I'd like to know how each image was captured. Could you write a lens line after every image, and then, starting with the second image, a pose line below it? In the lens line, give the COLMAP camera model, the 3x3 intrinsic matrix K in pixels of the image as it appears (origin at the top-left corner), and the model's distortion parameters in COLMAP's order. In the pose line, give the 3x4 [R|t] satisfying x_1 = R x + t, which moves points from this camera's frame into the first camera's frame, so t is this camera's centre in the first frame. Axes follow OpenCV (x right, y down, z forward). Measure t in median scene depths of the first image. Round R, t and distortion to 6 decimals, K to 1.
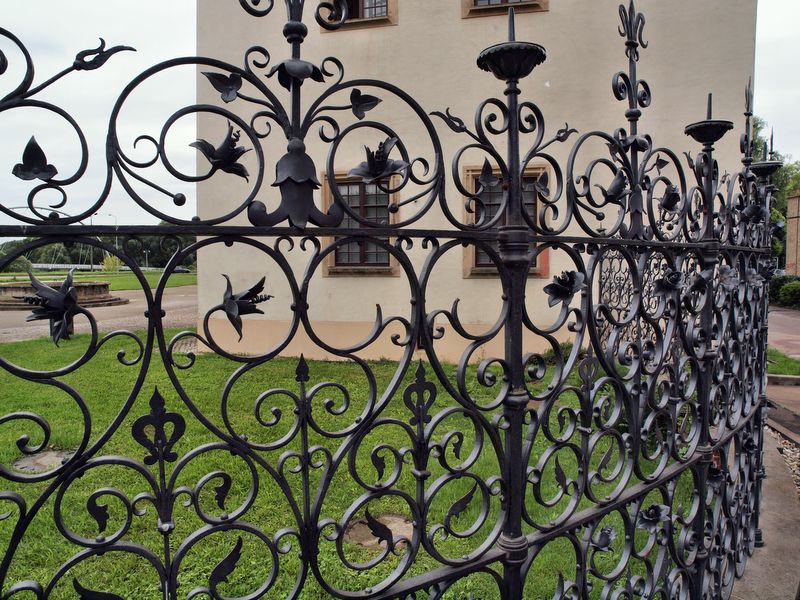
lens RADIAL K [[601.2, 0, 400.0], [0, 601.2, 300.0], [0, 0, 1]] dist [-0.084327, 0.063231]
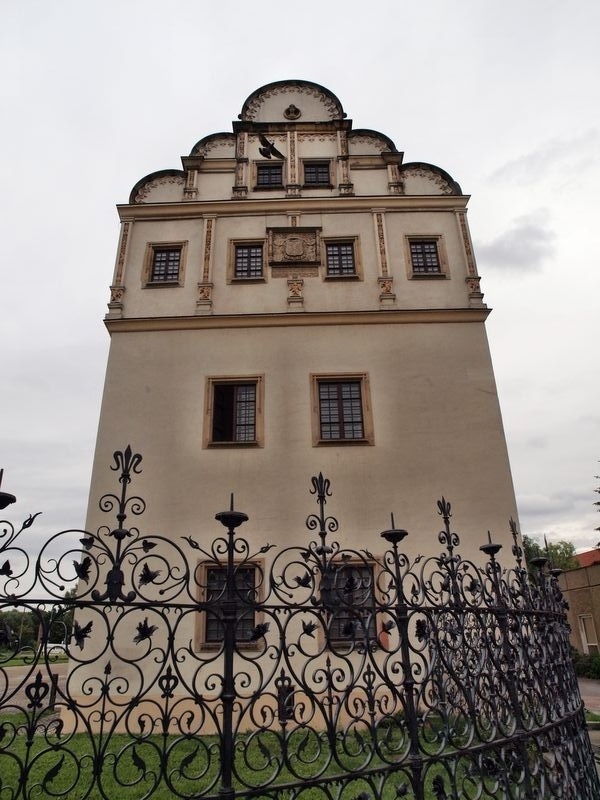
lens RADIAL K [[658.8, 0, 300.1], [0, 658.8, 347.3], [0, 0, 1]] dist [-0.094348, 0.089654]
pose [[0.998172, 0.002211, 0.060404, -0.385023], [0.026555, 0.881685, -0.471091, 0.197488], [-0.054299, 0.471834, 0.880014, -1.818548]]
